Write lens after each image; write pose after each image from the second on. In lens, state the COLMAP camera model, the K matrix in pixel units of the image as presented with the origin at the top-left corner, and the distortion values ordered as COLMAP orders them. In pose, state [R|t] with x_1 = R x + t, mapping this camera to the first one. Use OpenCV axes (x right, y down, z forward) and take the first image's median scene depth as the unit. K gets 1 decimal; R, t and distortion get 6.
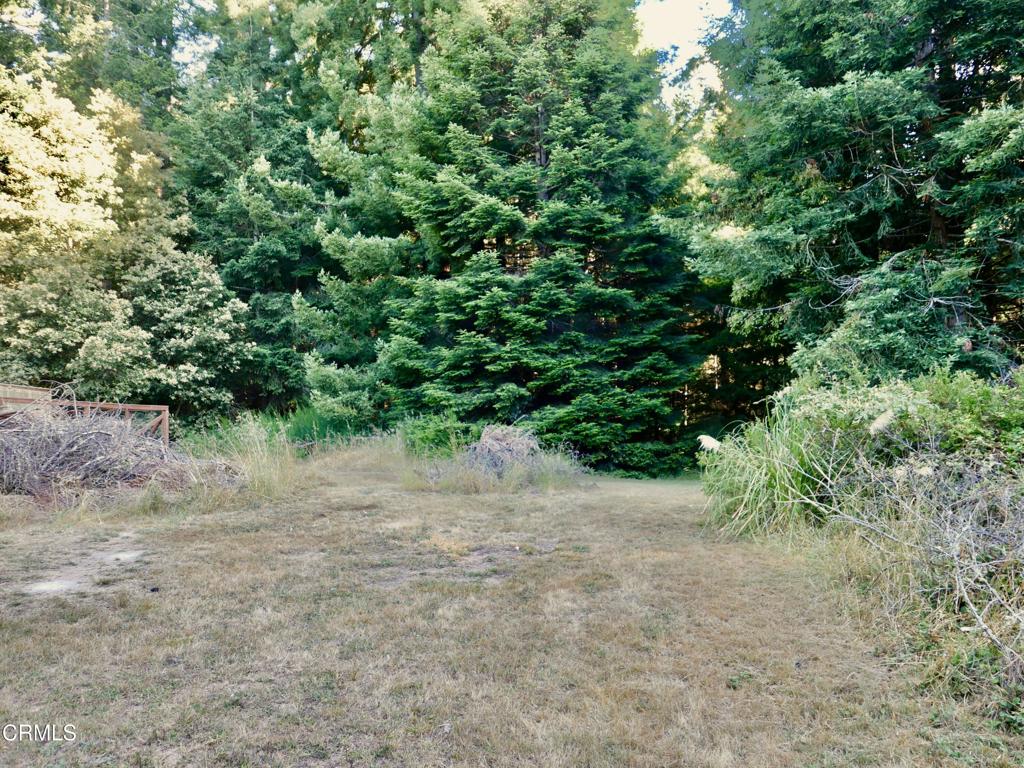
lens RADIAL K [[731.4, 0, 512.0], [0, 731.4, 384.0], [0, 0, 1]] dist [-0.025908, 0.000872]
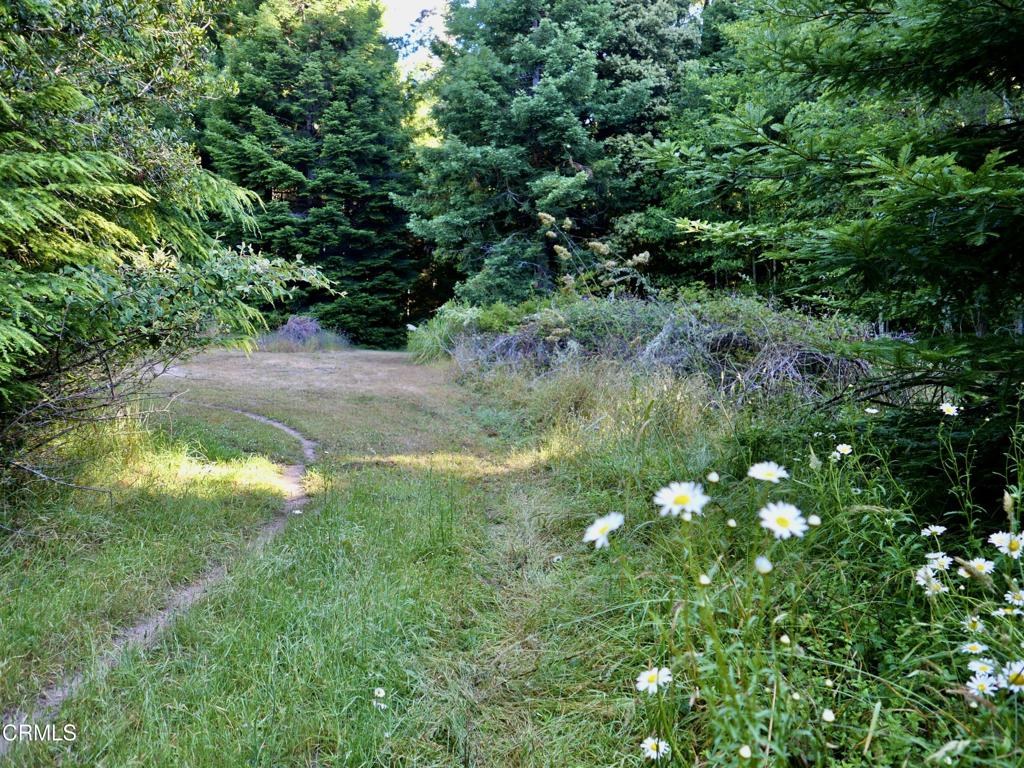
lens RADIAL K [[731.4, 0, 512.0], [0, 731.4, 384.0], [0, 0, 1]] dist [-0.025908, 0.000872]
pose [[0.931739, -0.003737, 0.363110, -0.135606], [-0.052242, 0.988165, 0.144224, -0.045949], [-0.359352, -0.153349, 0.920516, -0.626306]]
